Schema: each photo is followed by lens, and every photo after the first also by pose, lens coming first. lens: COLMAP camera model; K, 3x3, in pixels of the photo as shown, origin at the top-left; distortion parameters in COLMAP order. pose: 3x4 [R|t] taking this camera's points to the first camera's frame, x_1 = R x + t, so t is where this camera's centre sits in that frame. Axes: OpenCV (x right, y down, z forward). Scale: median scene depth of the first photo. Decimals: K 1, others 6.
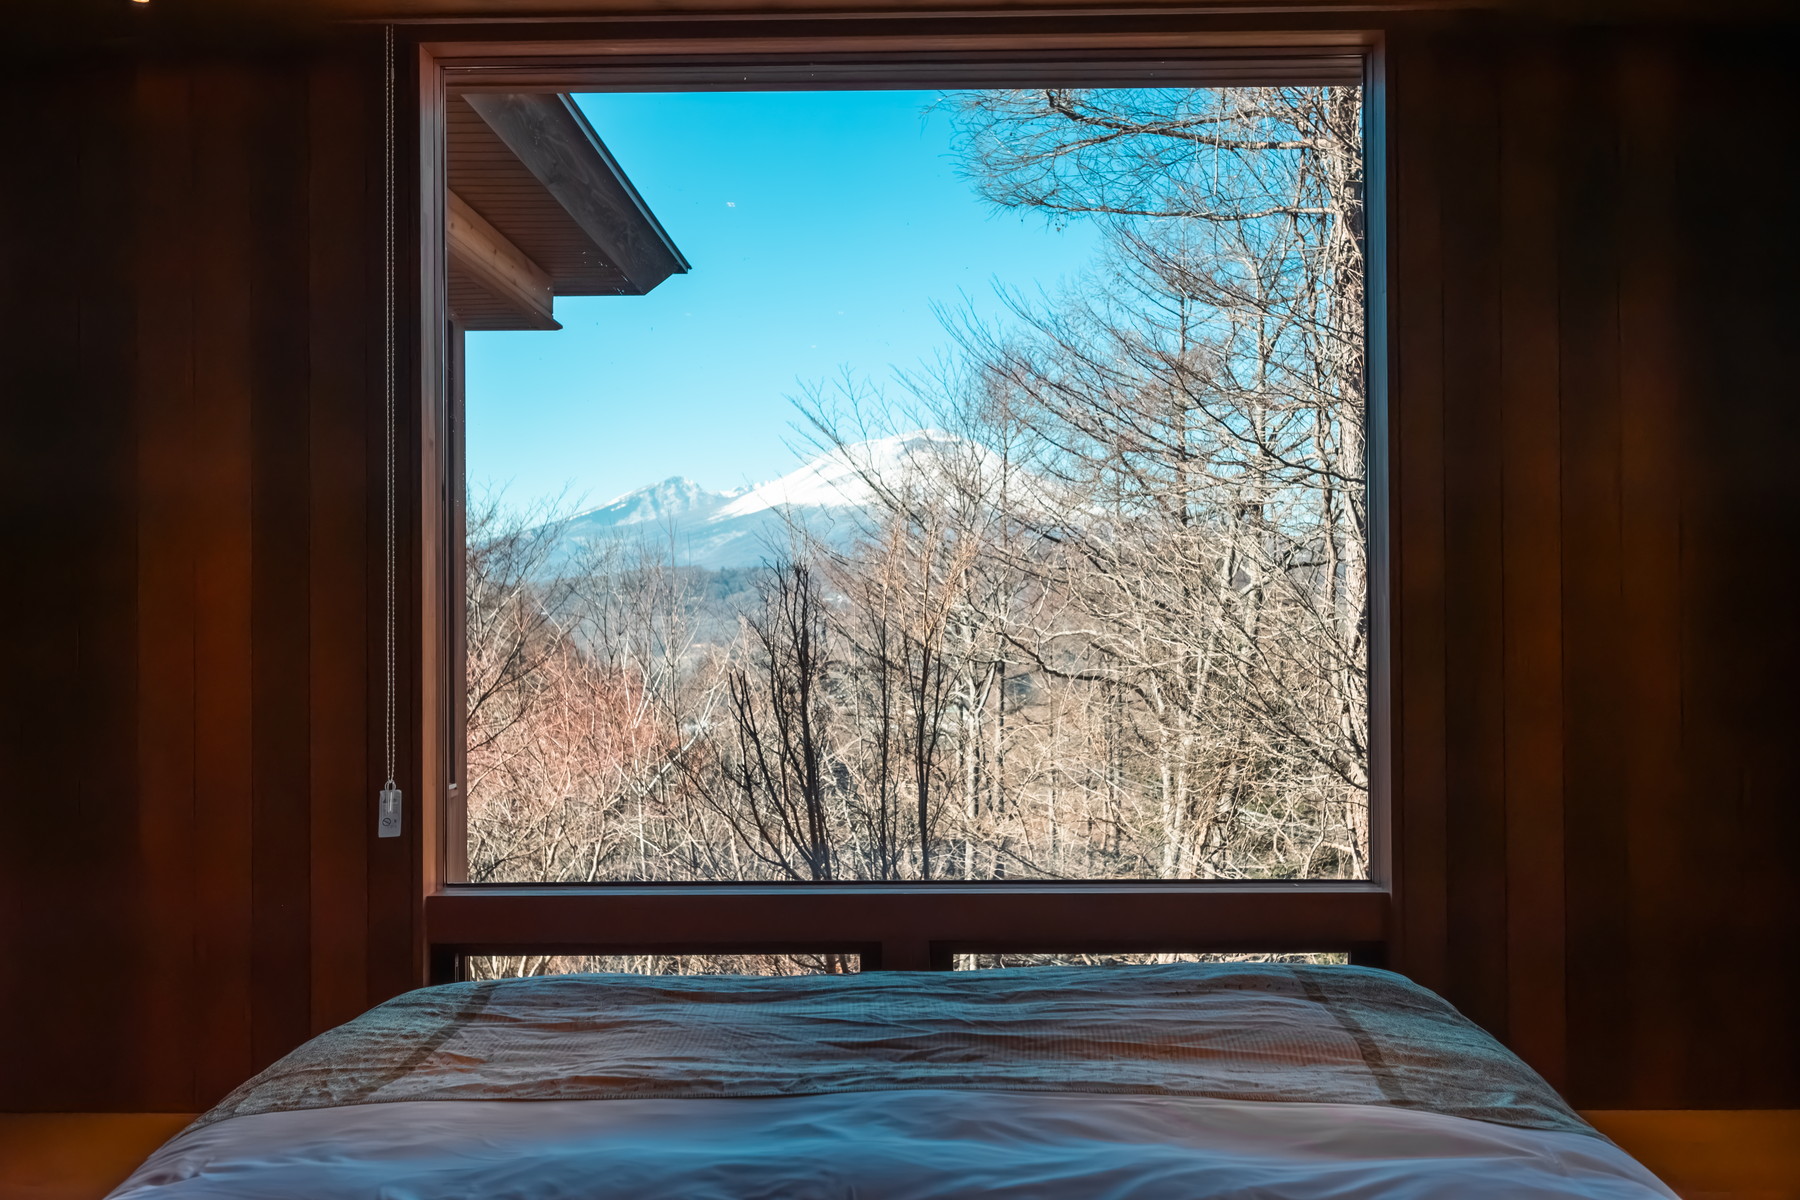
lens RADIAL K [[1612.8, 0, 900.0], [0, 1612.8, 600.0], [0, 0, 1]] dist [-0.002227, -0.001790]
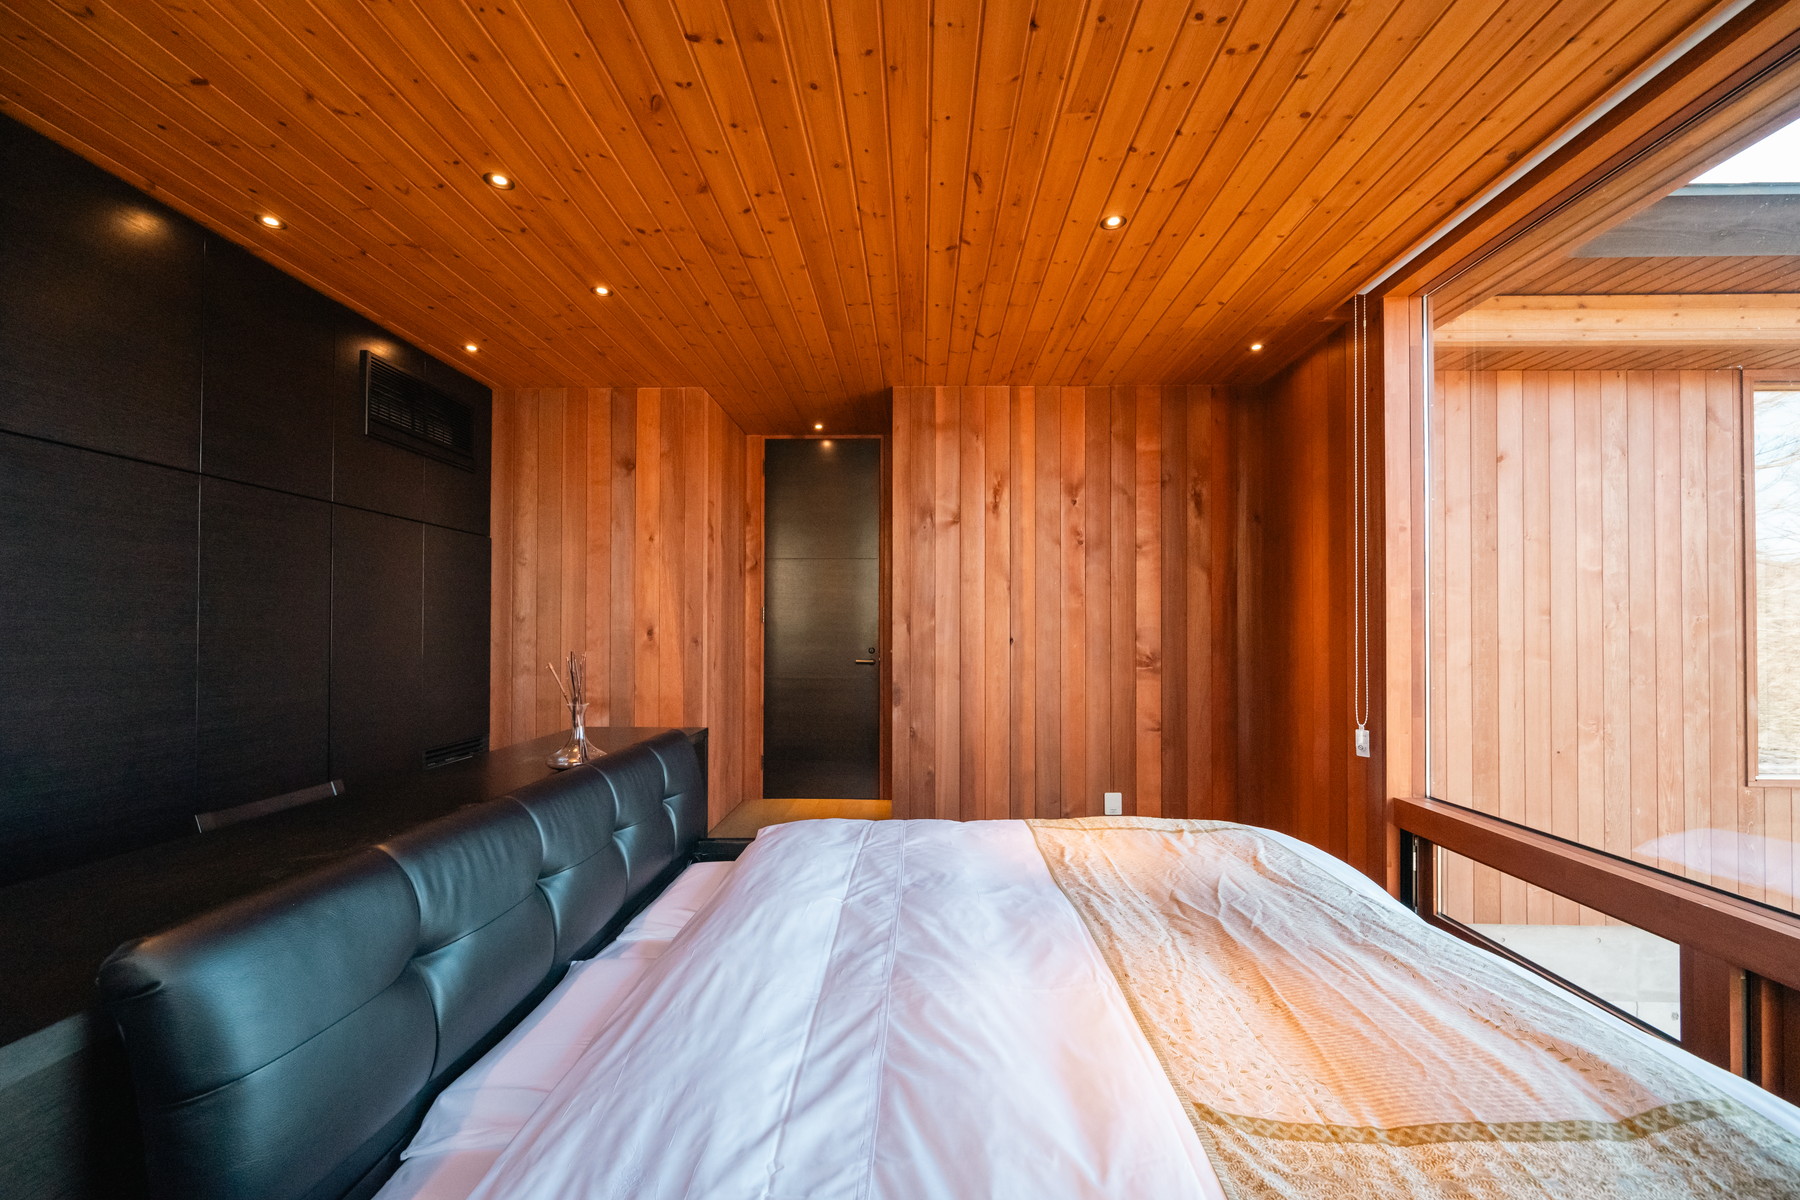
lens RADIAL K [[742.8, 0, 900.0], [0, 742.8, 600.0], [0, 0, 1]] dist [0.002247, 0.000287]
pose [[-0.009054, -0.031849, -0.999452, 0.729073], [-0.001778, 0.999492, -0.031835, 0.006510], [0.999957, 0.001489, -0.009107, 0.751950]]
